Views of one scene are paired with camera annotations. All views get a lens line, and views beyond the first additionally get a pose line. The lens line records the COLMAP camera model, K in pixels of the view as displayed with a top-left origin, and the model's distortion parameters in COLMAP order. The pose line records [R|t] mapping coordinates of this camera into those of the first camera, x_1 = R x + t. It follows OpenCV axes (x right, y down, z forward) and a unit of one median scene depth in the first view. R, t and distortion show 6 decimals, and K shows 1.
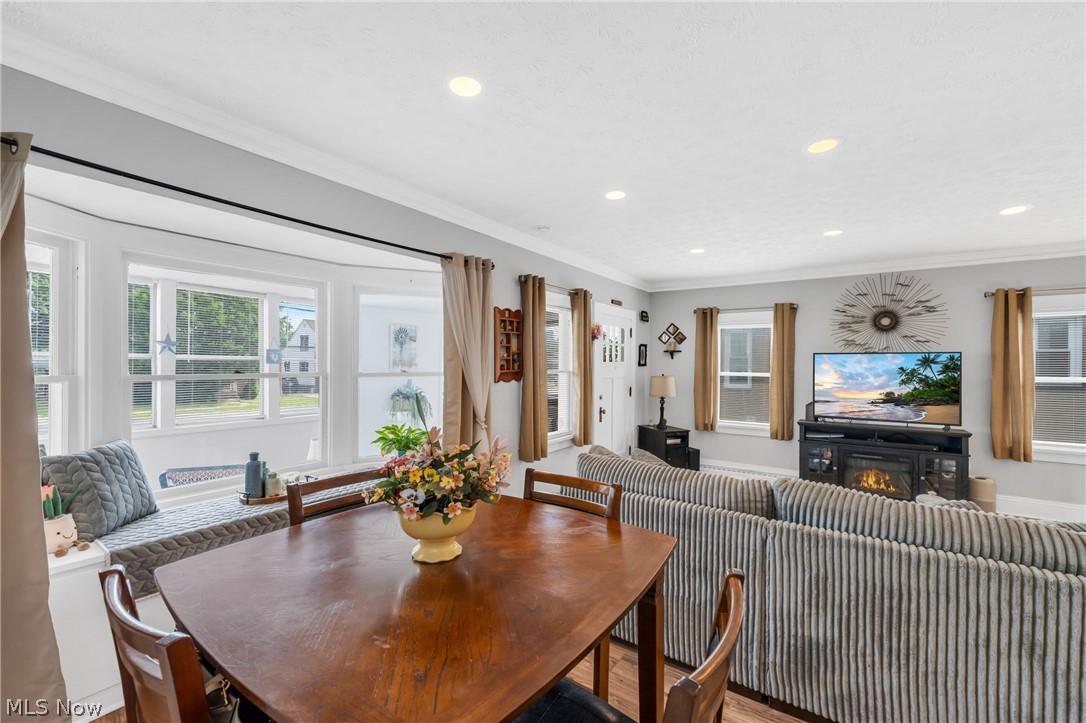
lens RADIAL K [[459.3, 0, 529.5], [0, 459.3, 364.3], [0, 0, 1]] dist [-0.000545, -0.000130]
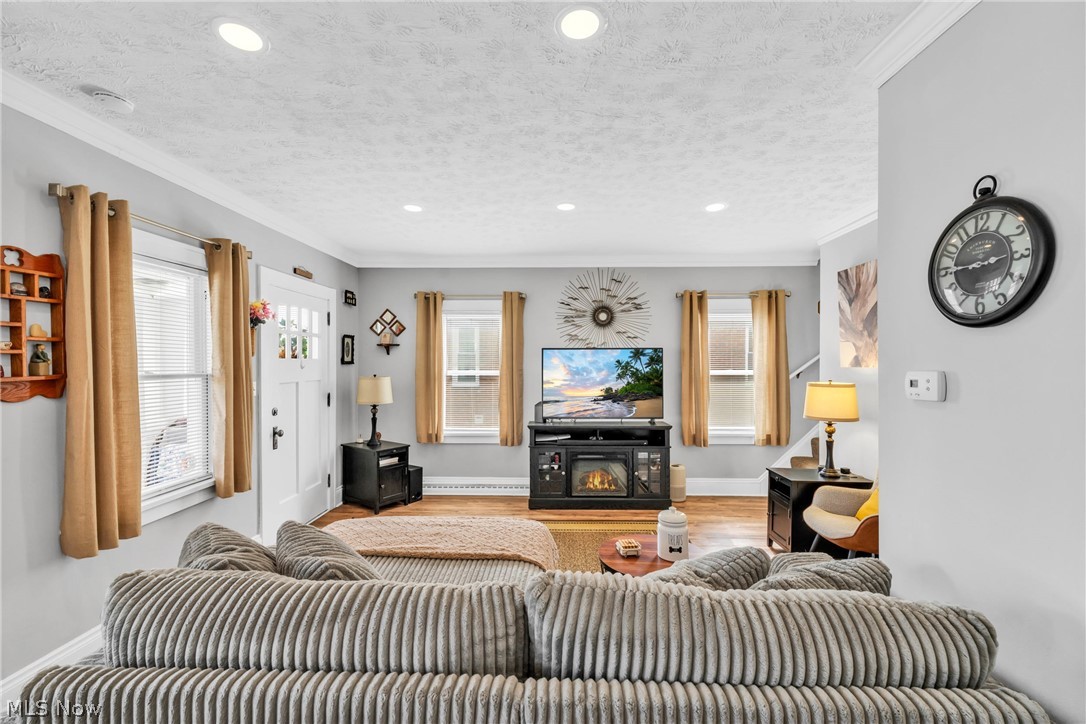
lens RADIAL K [[456.1, 0, 543.0], [0, 456.1, 362.0], [0, 0, 1]] dist [-0.001294, -0.000116]
pose [[0.829773, -0.008239, 0.558041, 0.121304], [0.007300, 0.999966, 0.003908, -0.000520], [-0.558054, 0.000830, 0.829804, 0.260040]]
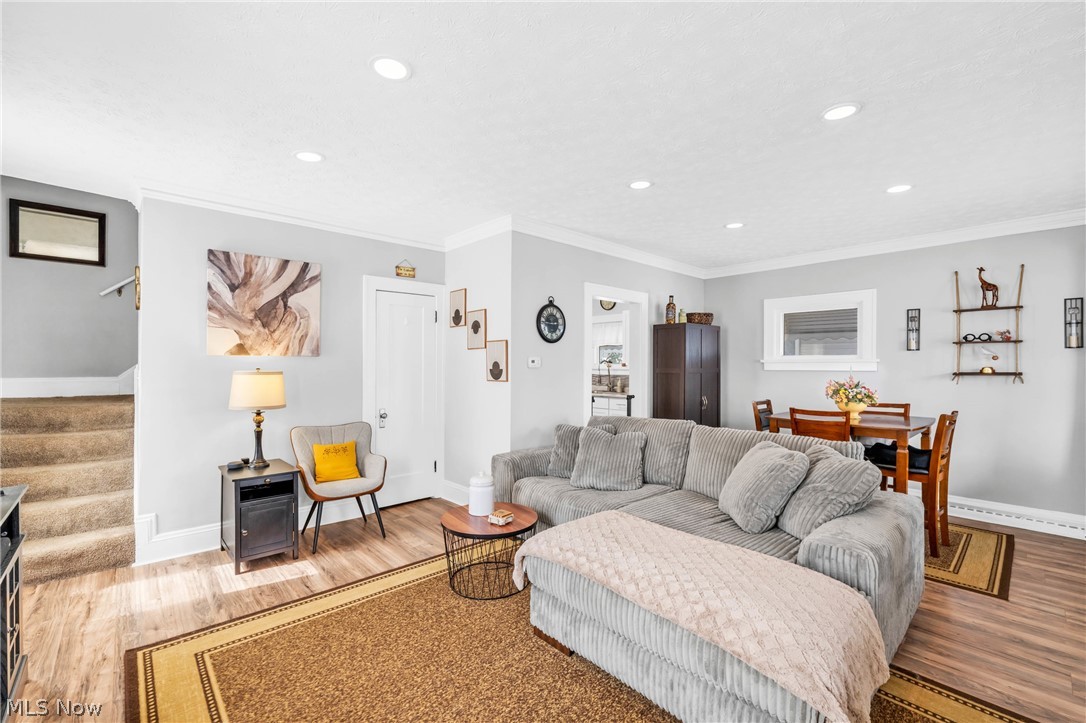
lens RADIAL K [[444.7, 0, 552.0], [0, 444.7, 354.4], [0, 0, 1]] dist [-0.010455, -0.000273]
pose [[-0.979587, -0.003028, 0.200999, 0.312654], [-0.009778, 0.999421, -0.032599, 0.029540], [-0.200784, -0.033899, -0.979049, 1.132461]]
